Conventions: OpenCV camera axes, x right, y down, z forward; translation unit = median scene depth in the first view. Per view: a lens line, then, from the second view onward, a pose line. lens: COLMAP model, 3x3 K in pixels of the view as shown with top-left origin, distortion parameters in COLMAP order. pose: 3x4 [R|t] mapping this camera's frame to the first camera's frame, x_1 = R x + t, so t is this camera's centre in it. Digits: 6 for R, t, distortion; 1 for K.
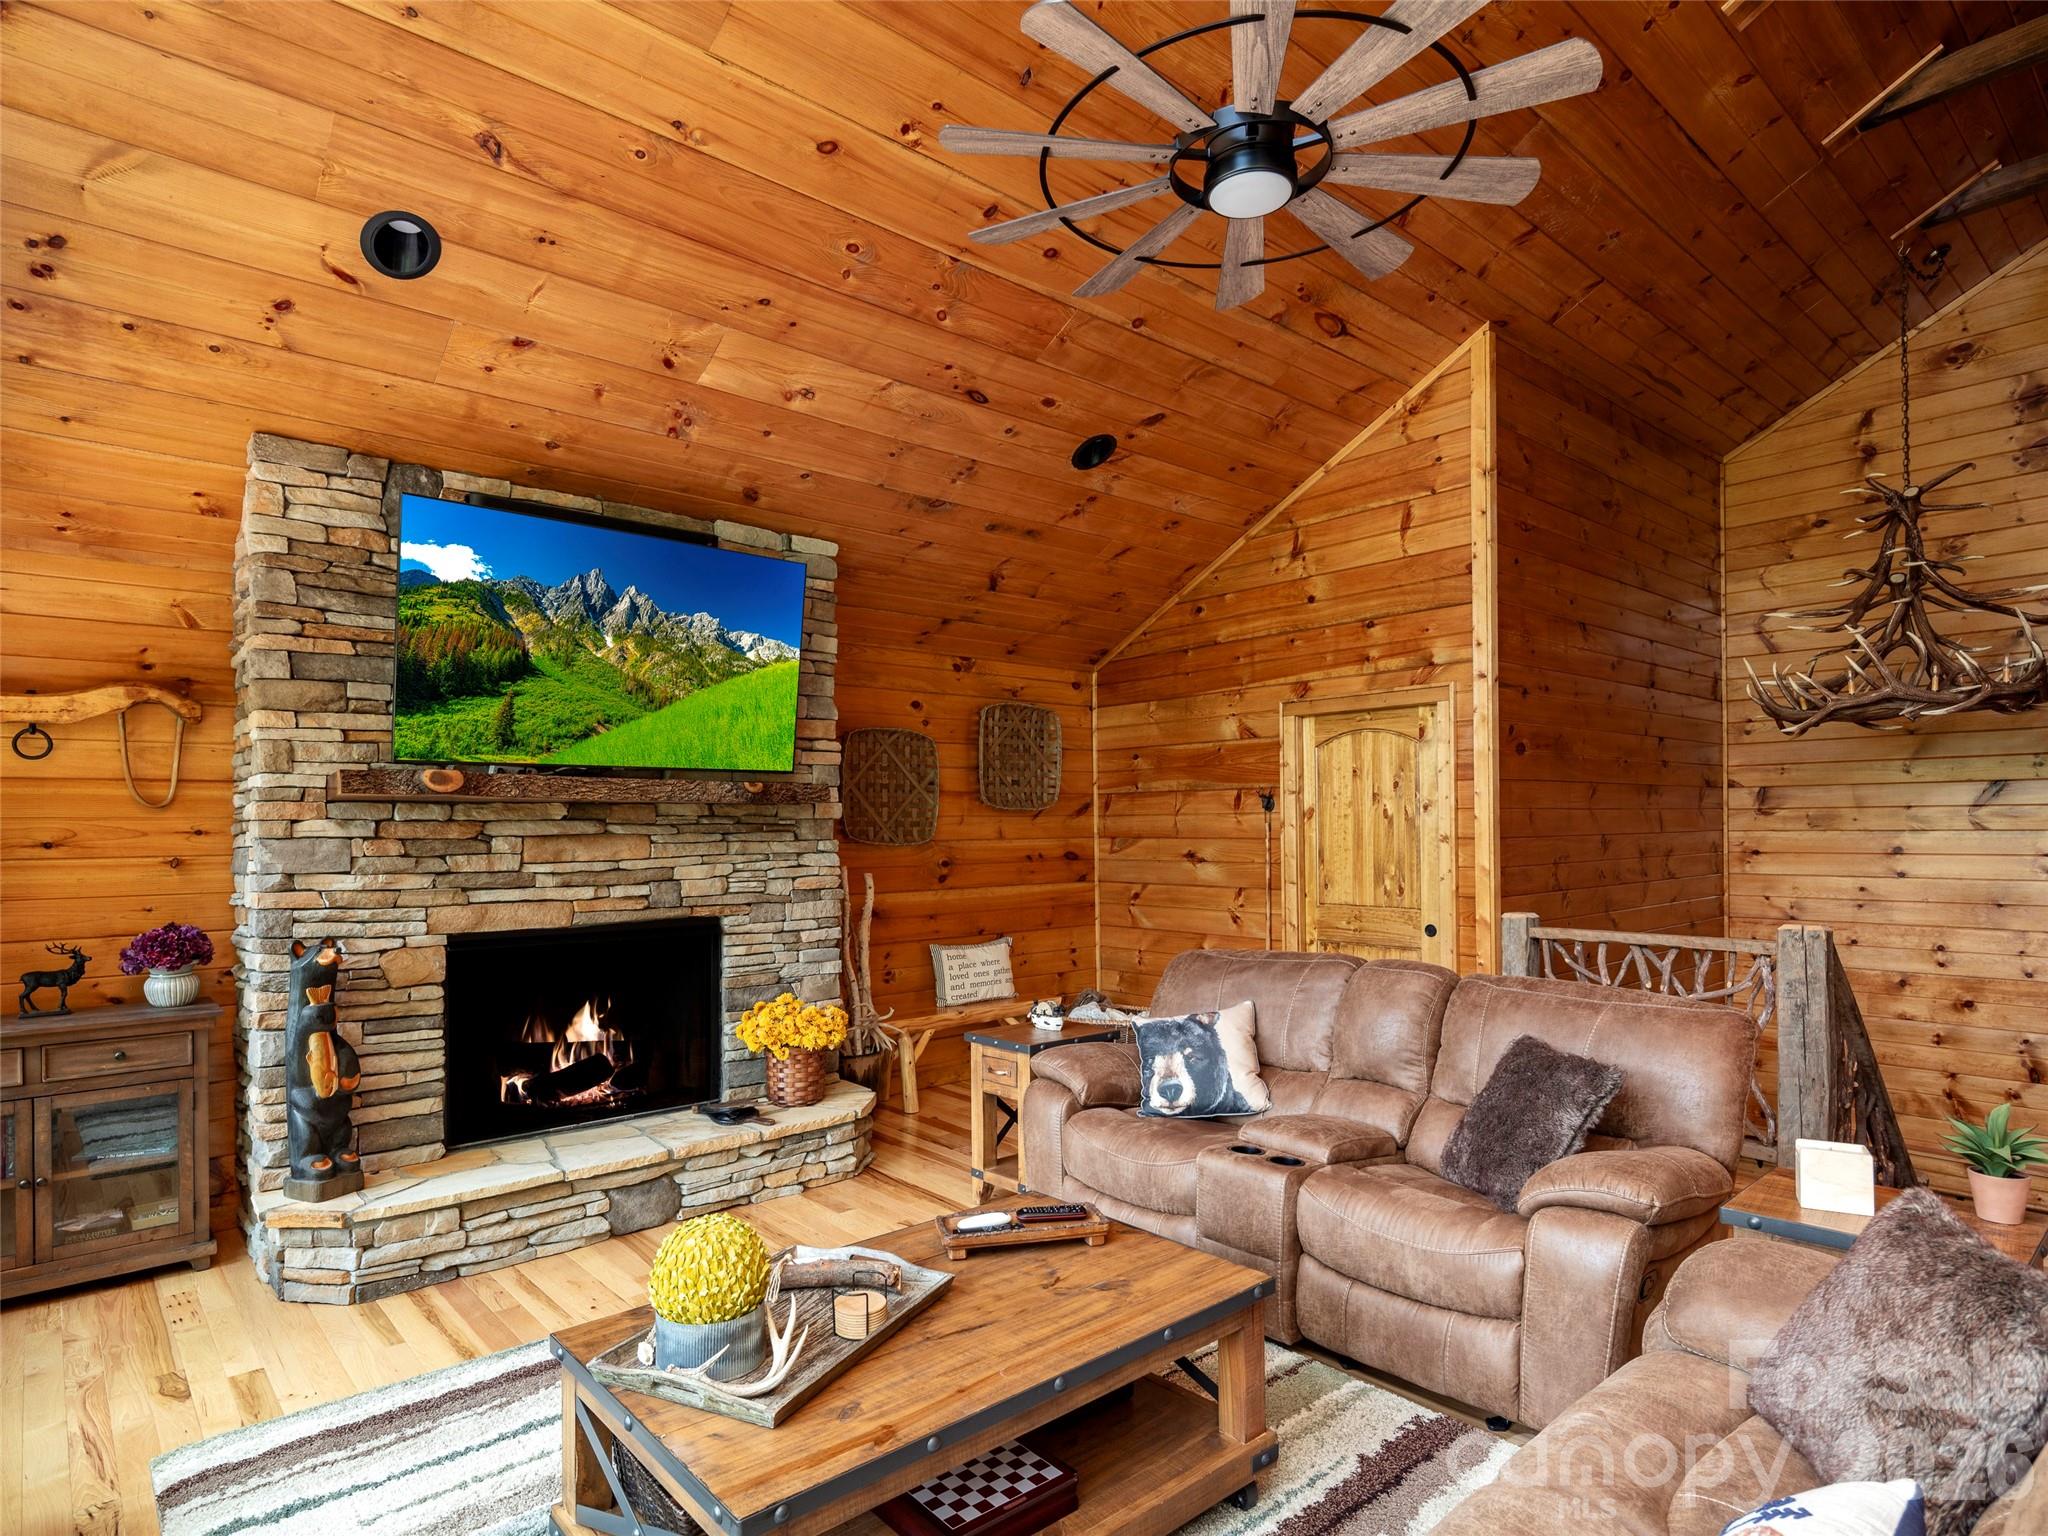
lens RADIAL K [[1120.4, 0, 1016.2], [0, 1120.4, 820.5], [0, 0, 1]] dist [0.000409, -0.001122]
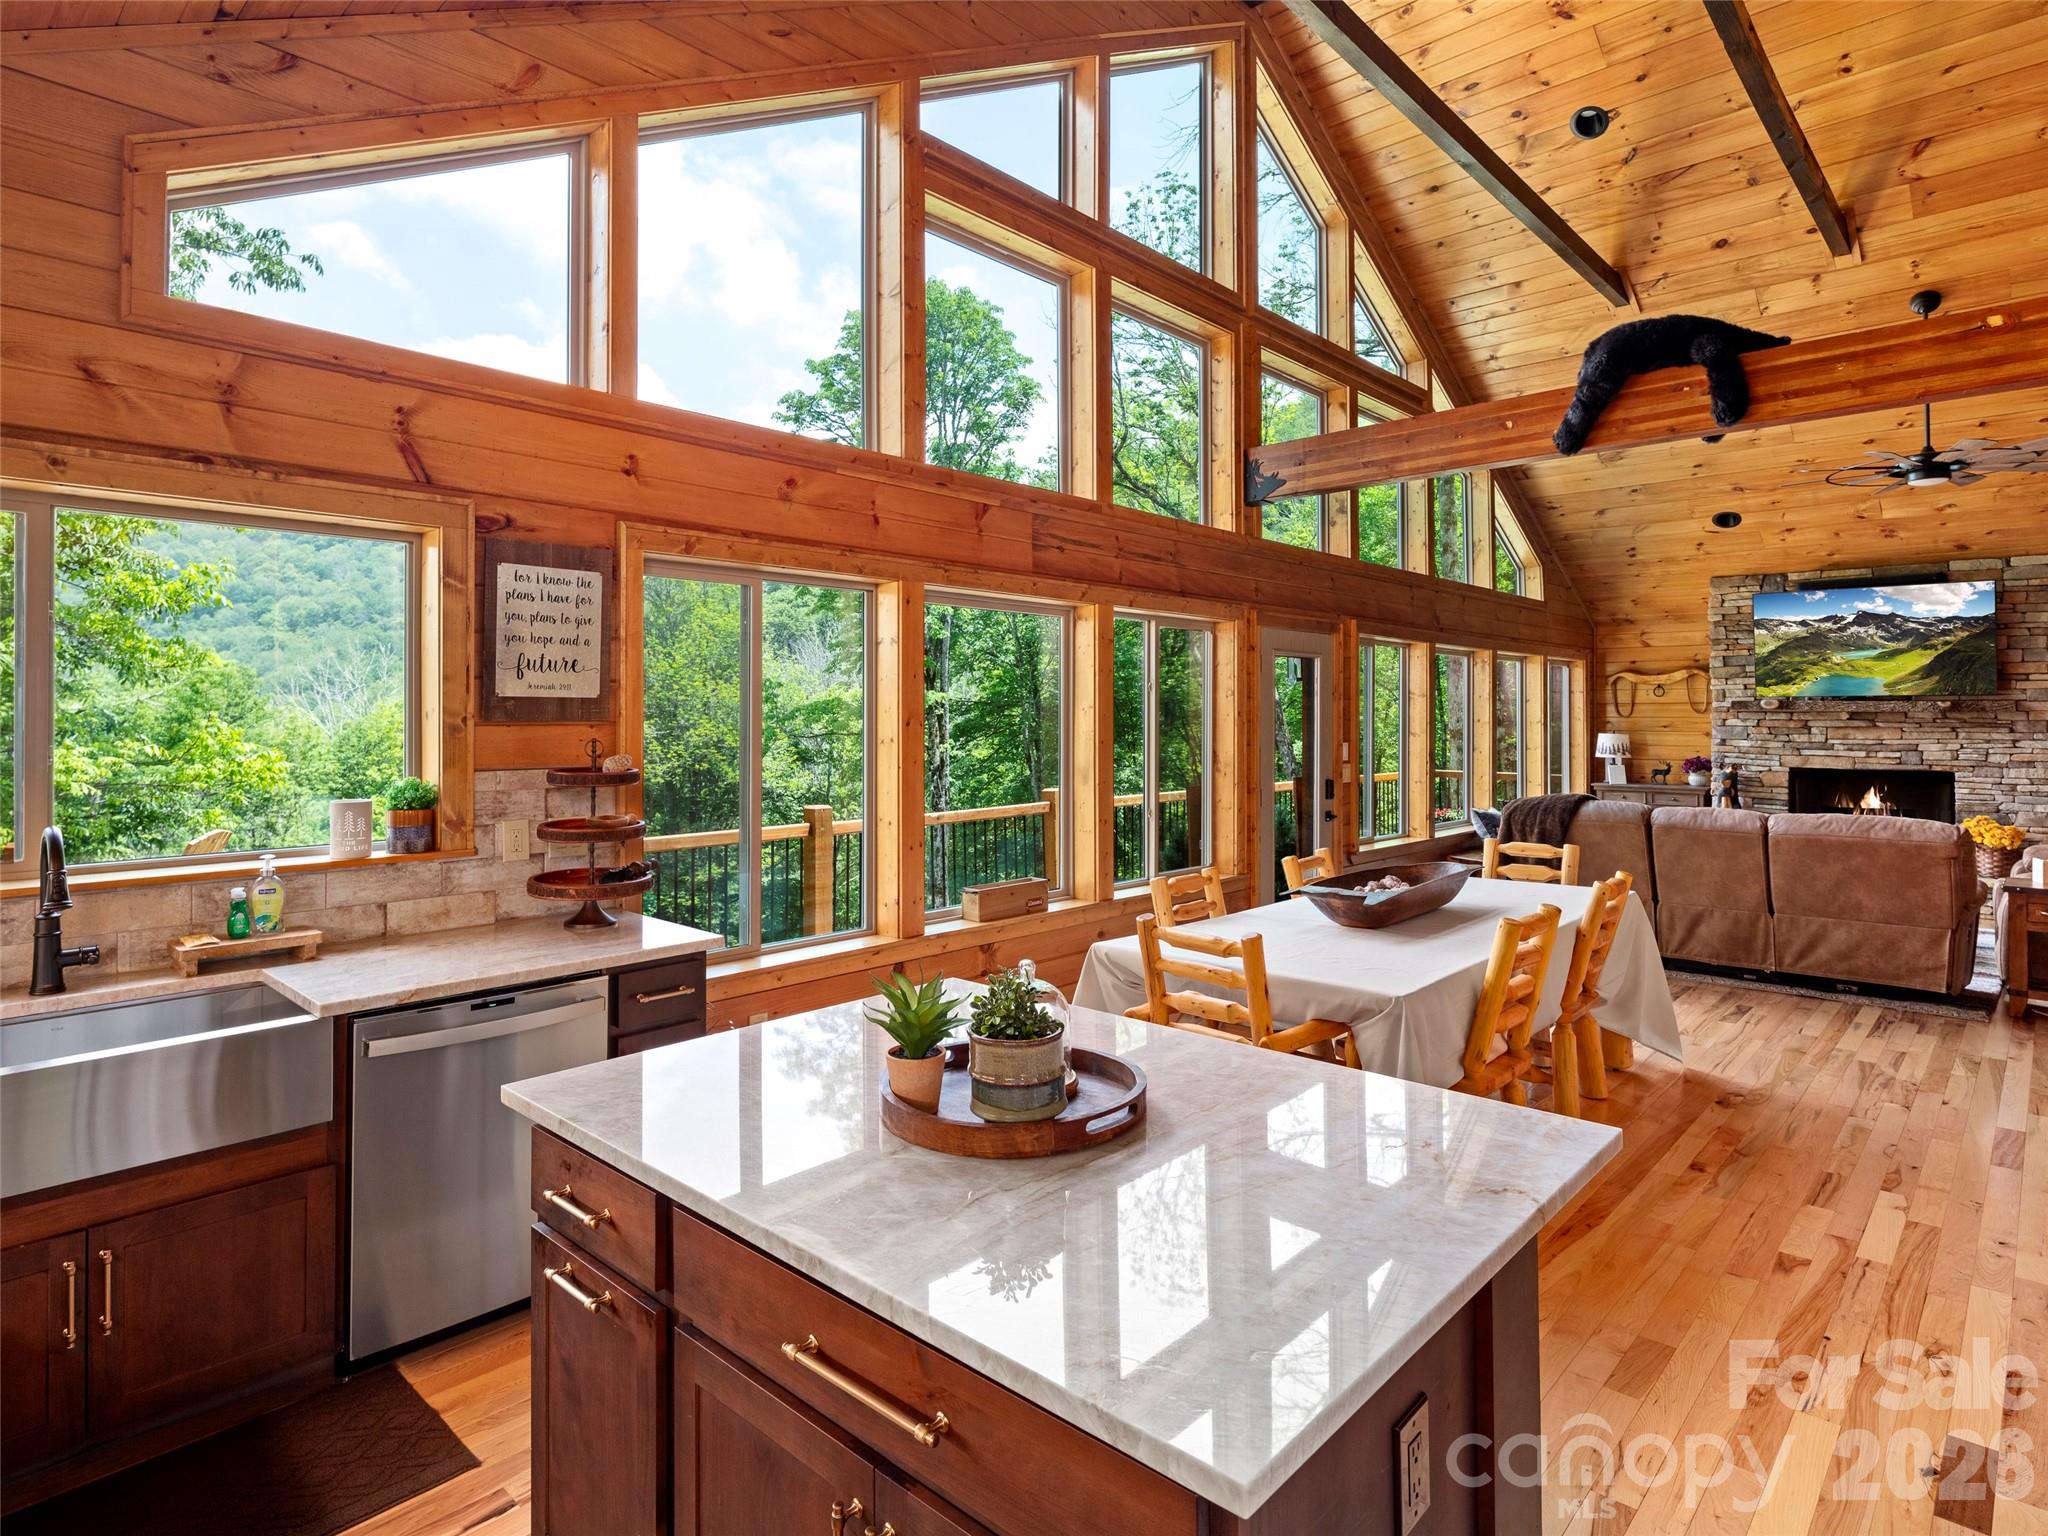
lens RADIAL K [[1115.5, 0, 984.6], [0, 1115.5, 699.9], [0, 0, 1]] dist [-0.000310, -0.002333]
pose [[0.082821, -0.003275, -0.996559, 1.717026], [0.002548, 0.999992, -0.003075, -0.039133], [0.996561, -0.002285, 0.082829, -0.907841]]
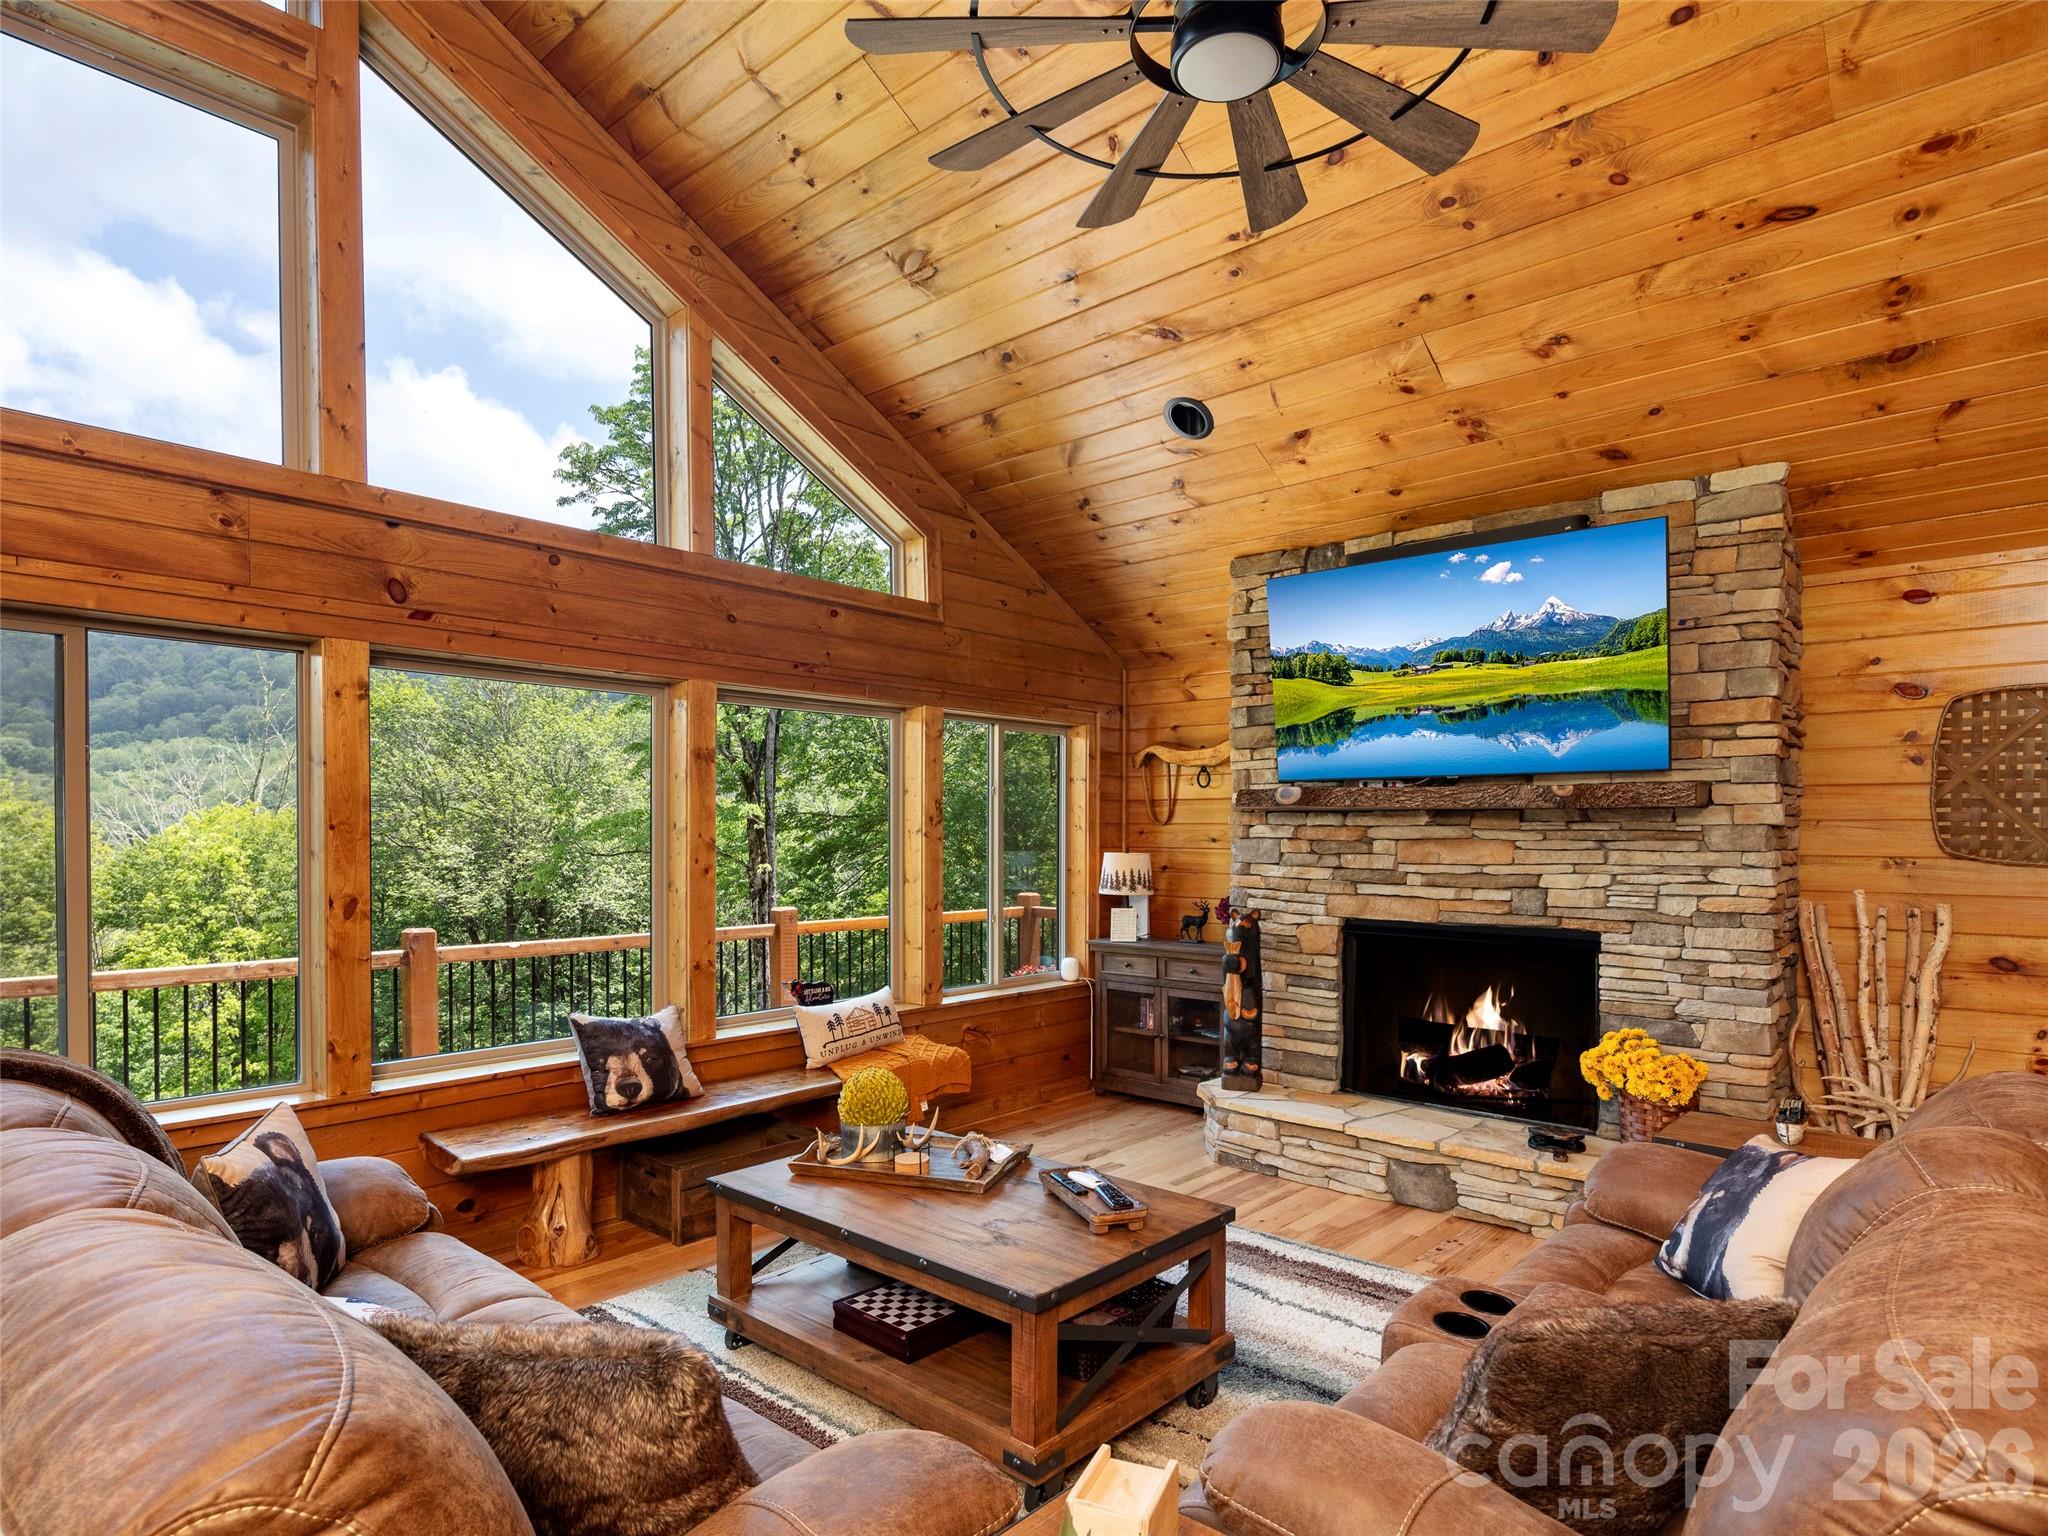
lens RADIAL K [[1134.0, 0, 1038.6], [0, 1134.0, 858.8], [0, 0, 1]] dist [0.007121, -0.001039]
pose [[0.124772, 0.033159, -0.991631, 0.694603], [0.000340, 0.999440, 0.033463, -0.005480], [0.992185, -0.004512, 0.124690, 0.508558]]
